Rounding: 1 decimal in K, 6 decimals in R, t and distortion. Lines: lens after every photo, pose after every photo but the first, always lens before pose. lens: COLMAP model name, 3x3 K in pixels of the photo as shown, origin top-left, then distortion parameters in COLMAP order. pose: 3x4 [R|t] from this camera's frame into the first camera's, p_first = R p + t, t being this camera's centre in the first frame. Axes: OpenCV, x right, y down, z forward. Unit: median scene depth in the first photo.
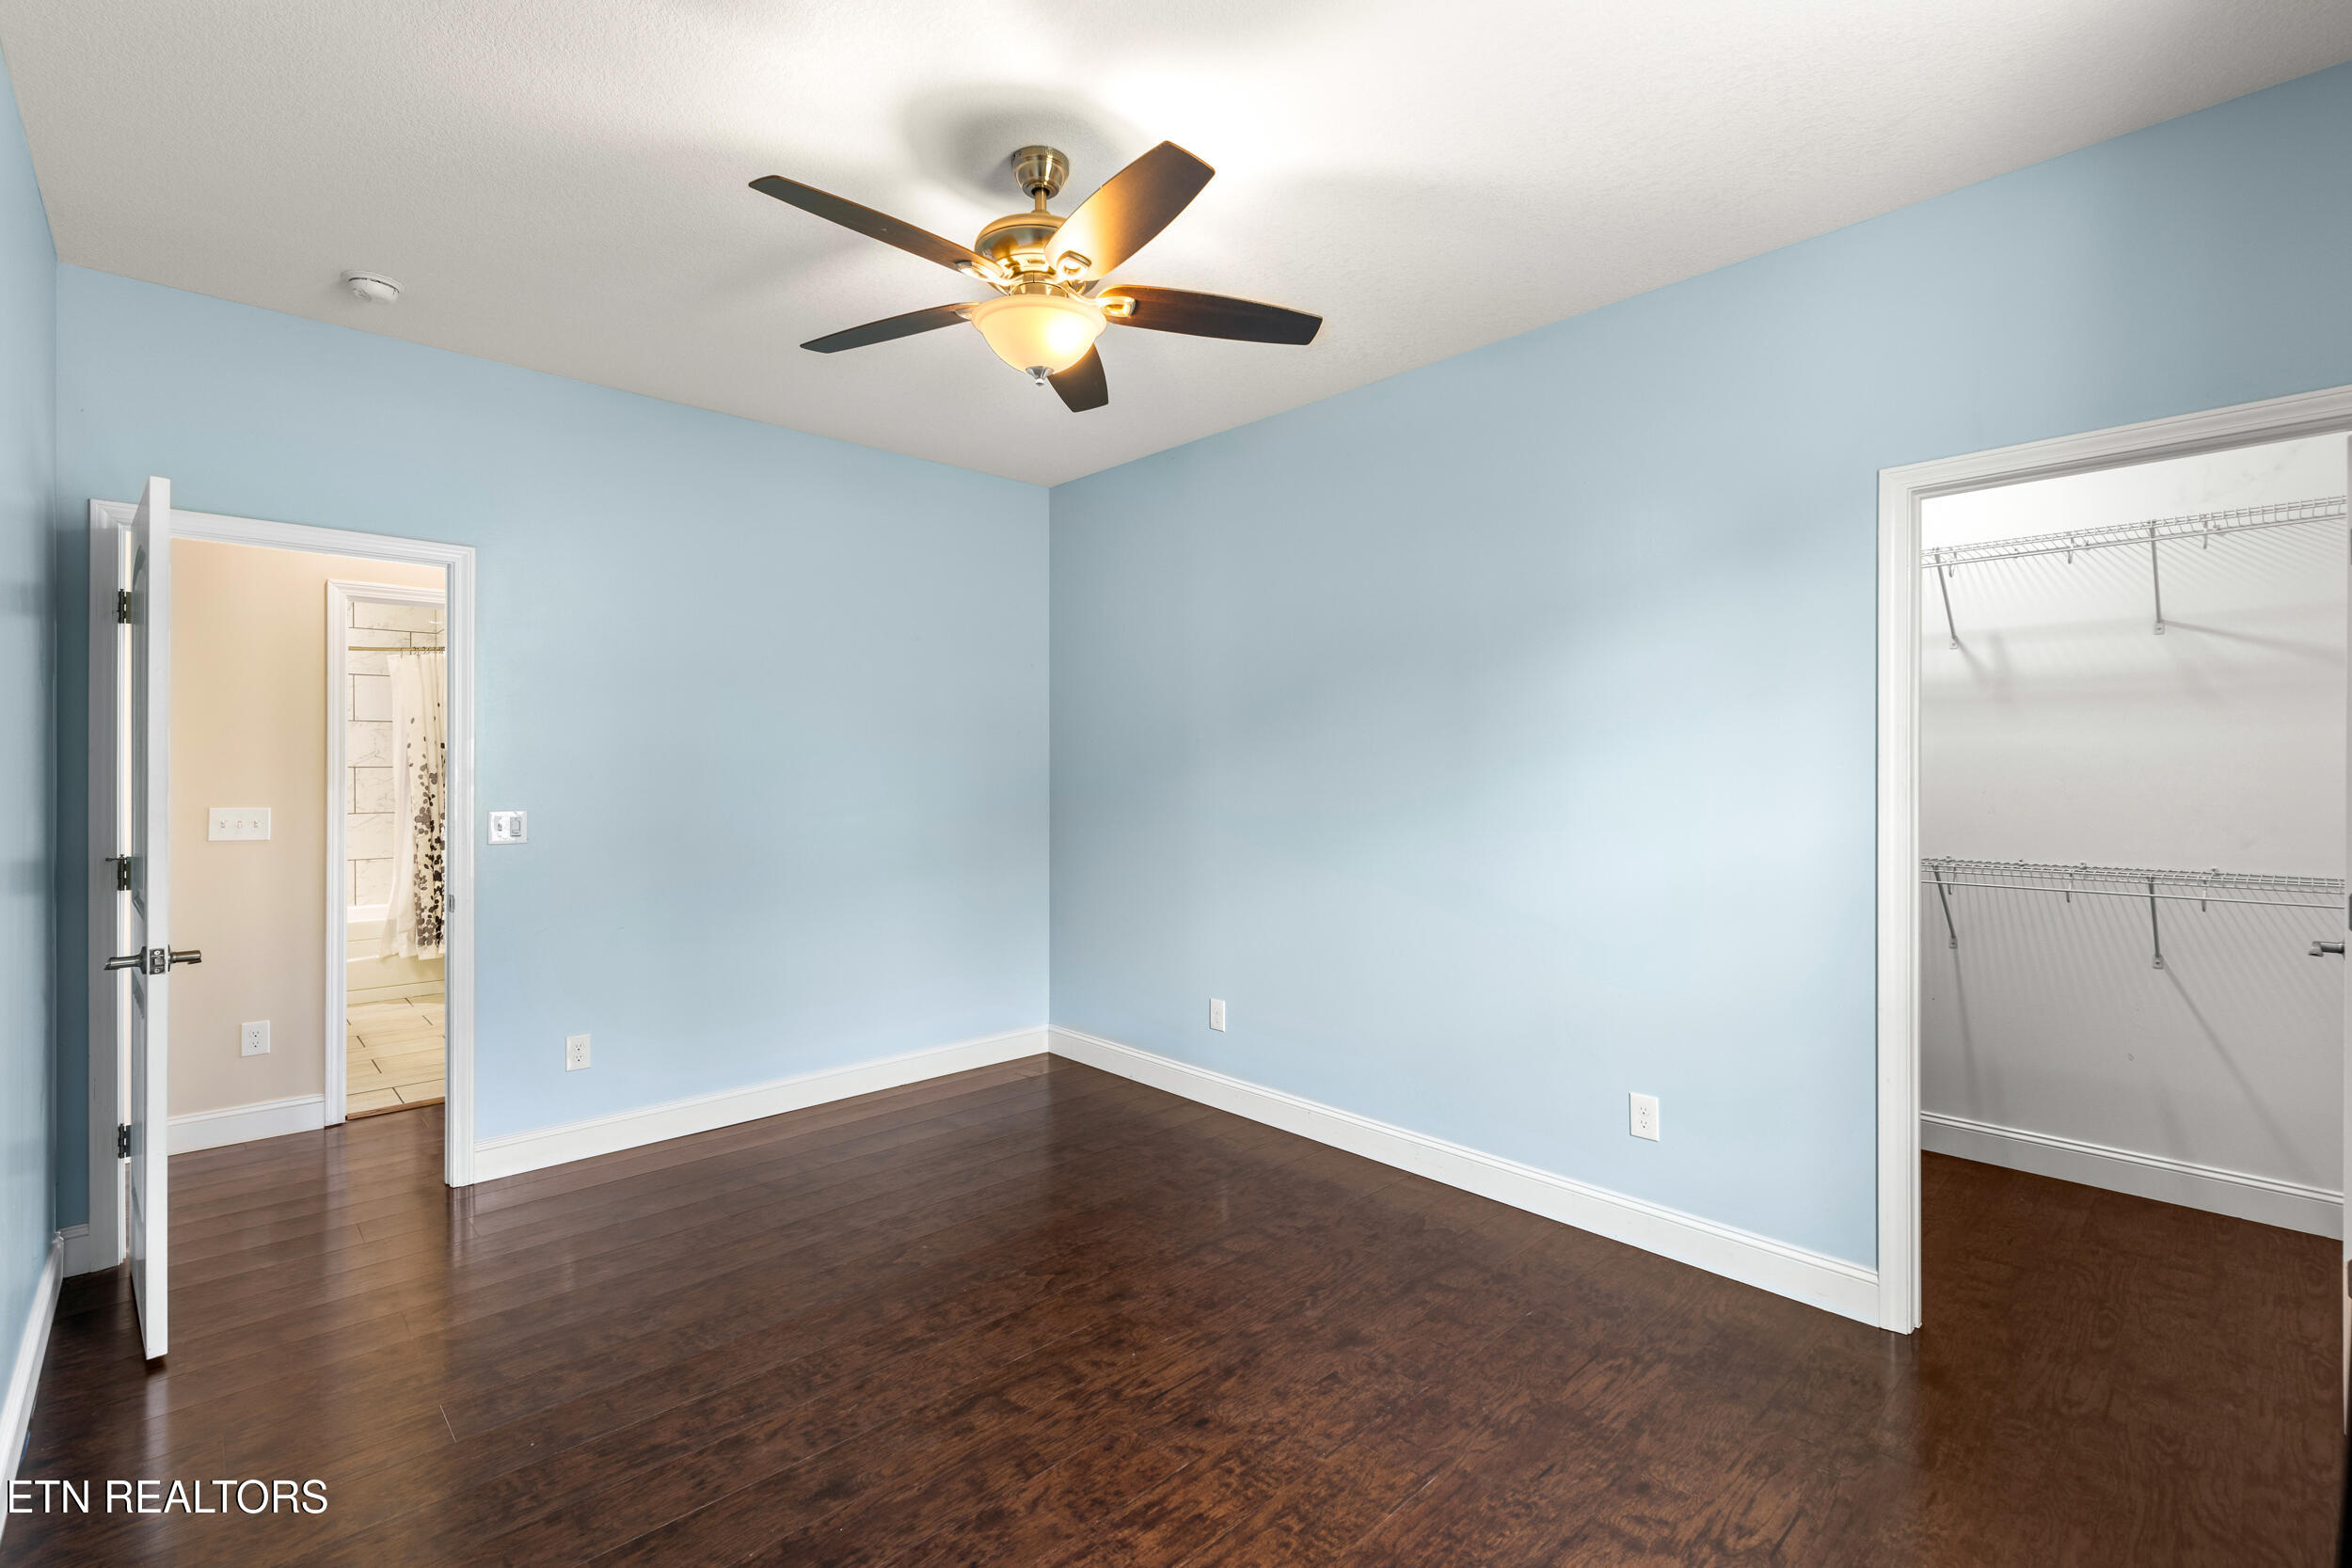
lens RADIAL K [[1066.9, 0, 1173.3], [0, 1066.9, 780.5], [0, 0, 1]] dist [-0.000442, 0.000751]
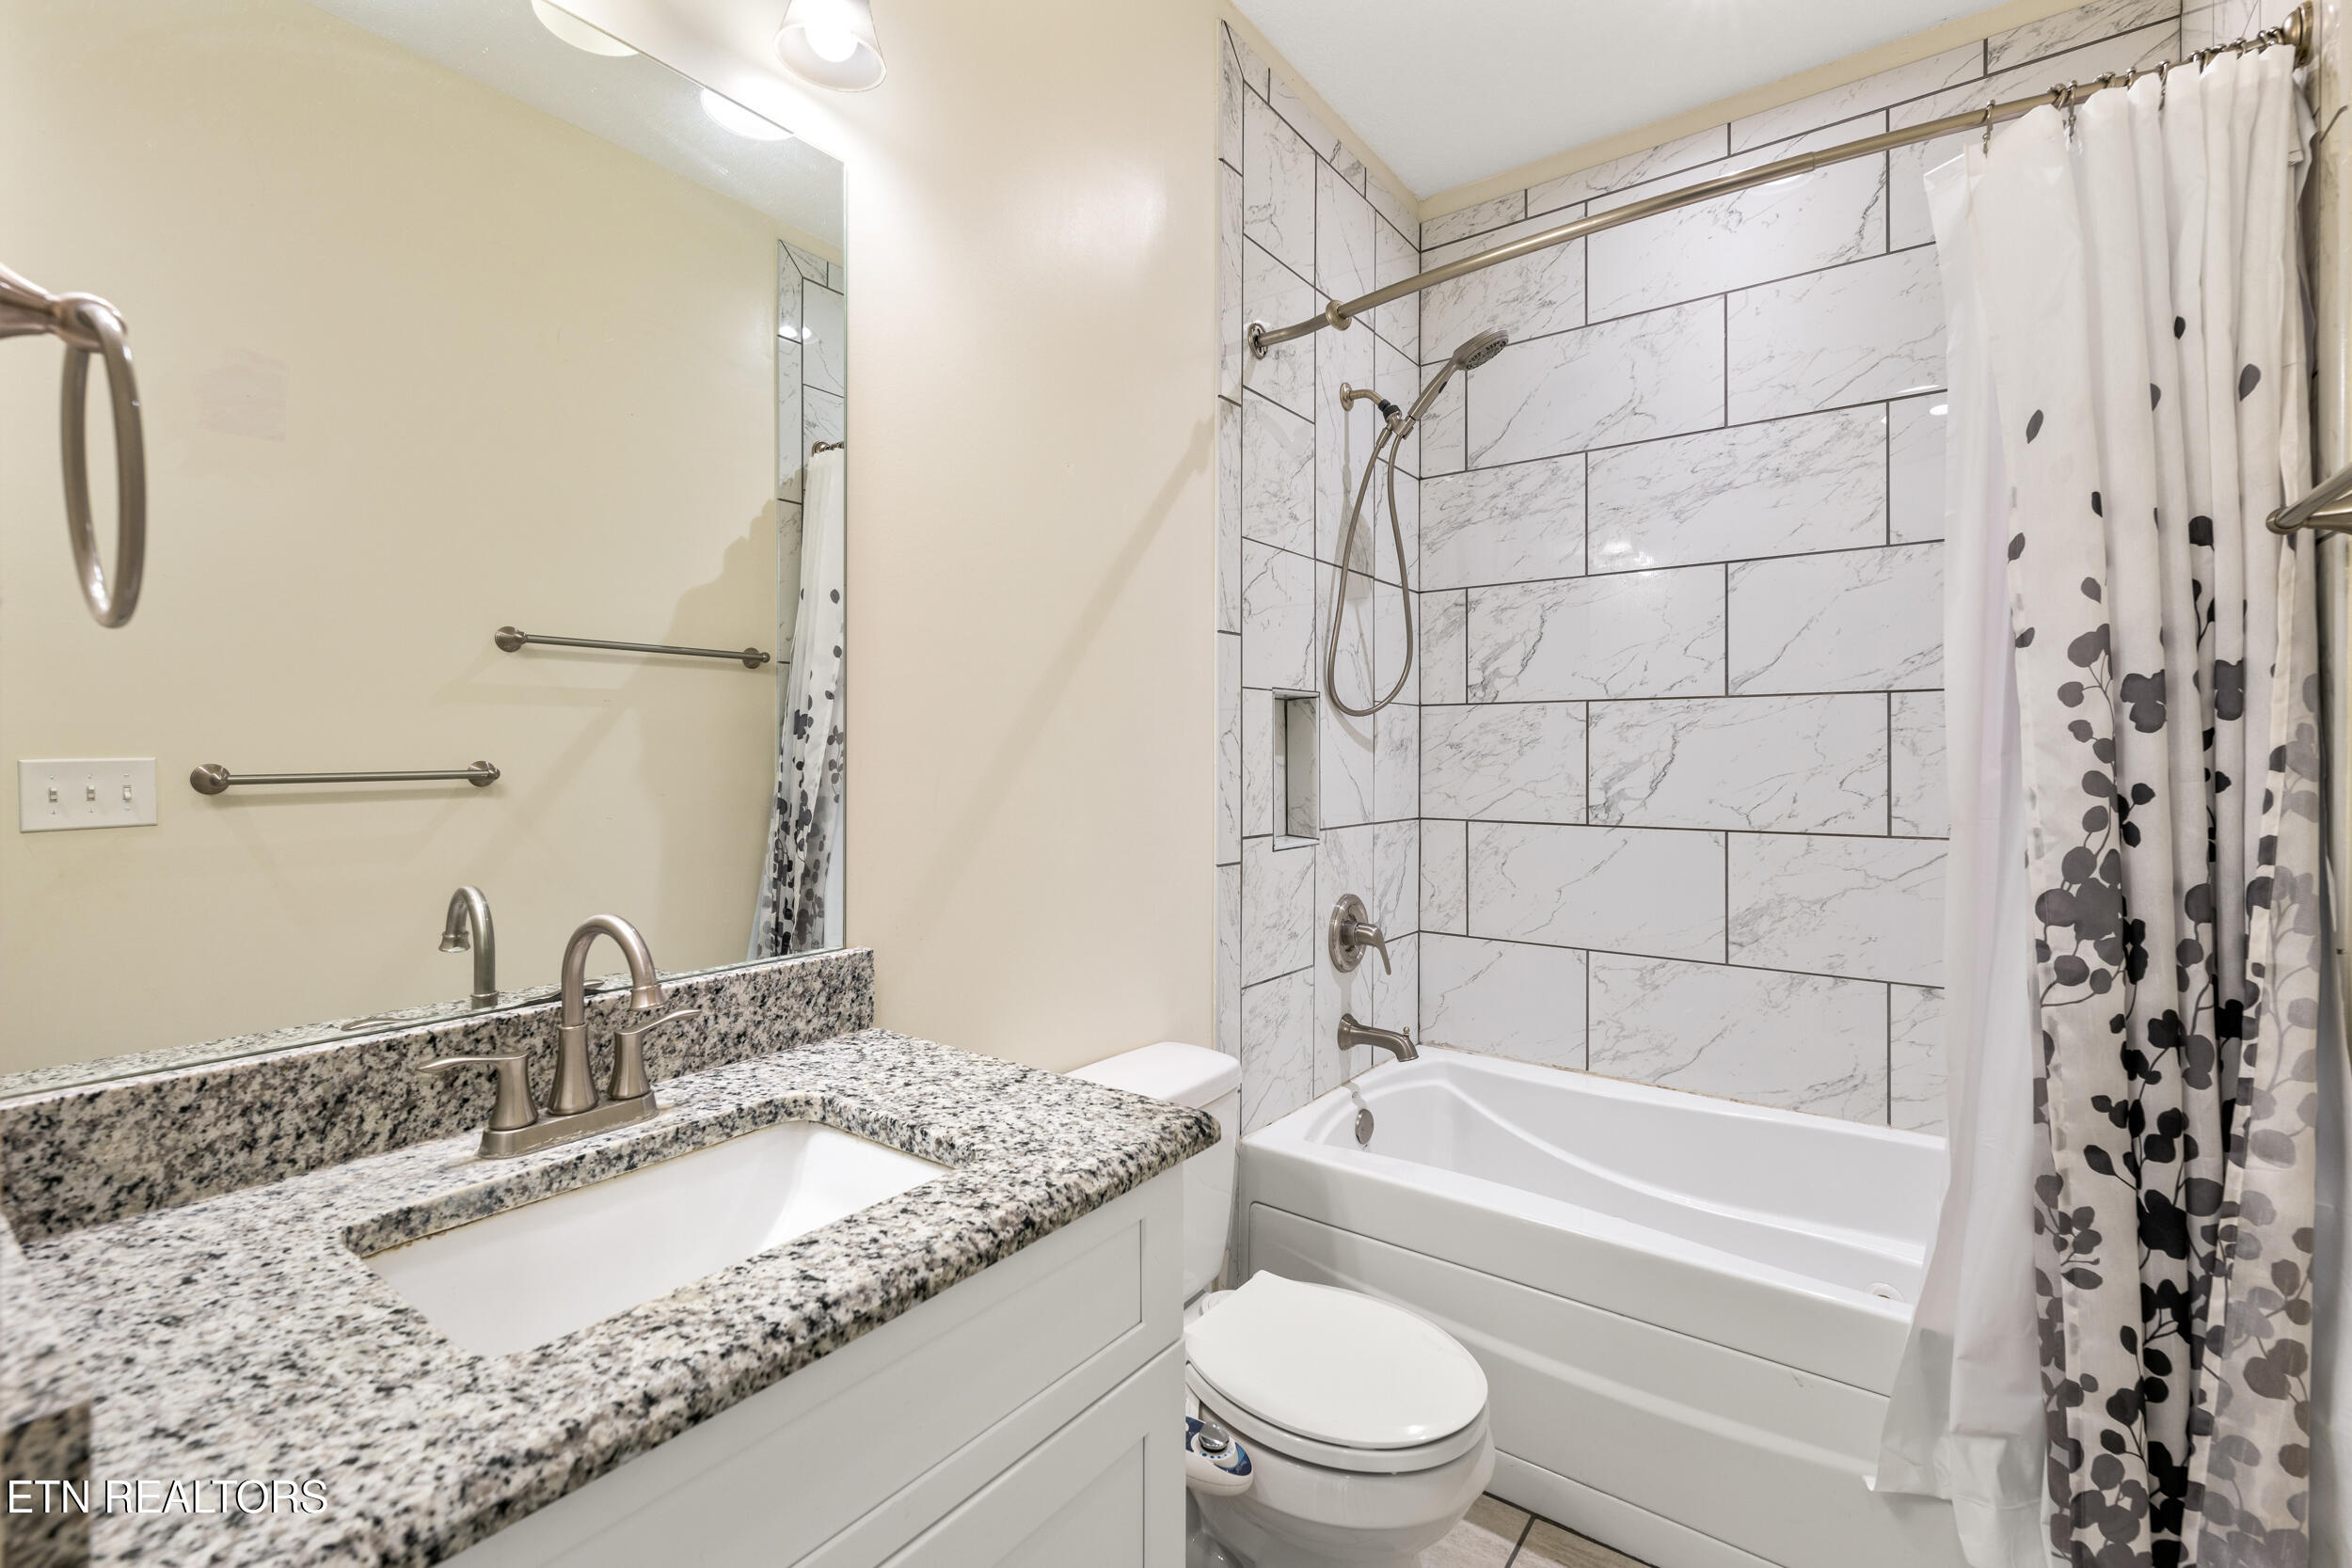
lens RADIAL K [[1066.9, 0, 1170.4], [0, 1066.9, 770.6], [0, 0, 1]] dist [-0.000442, 0.000751]
pose [[0.201948, 0.006291, -0.979376, -0.544982], [-0.000148, 0.999980, 0.006393, 0.009483], [0.979396, -0.001146, 0.201945, 0.795806]]
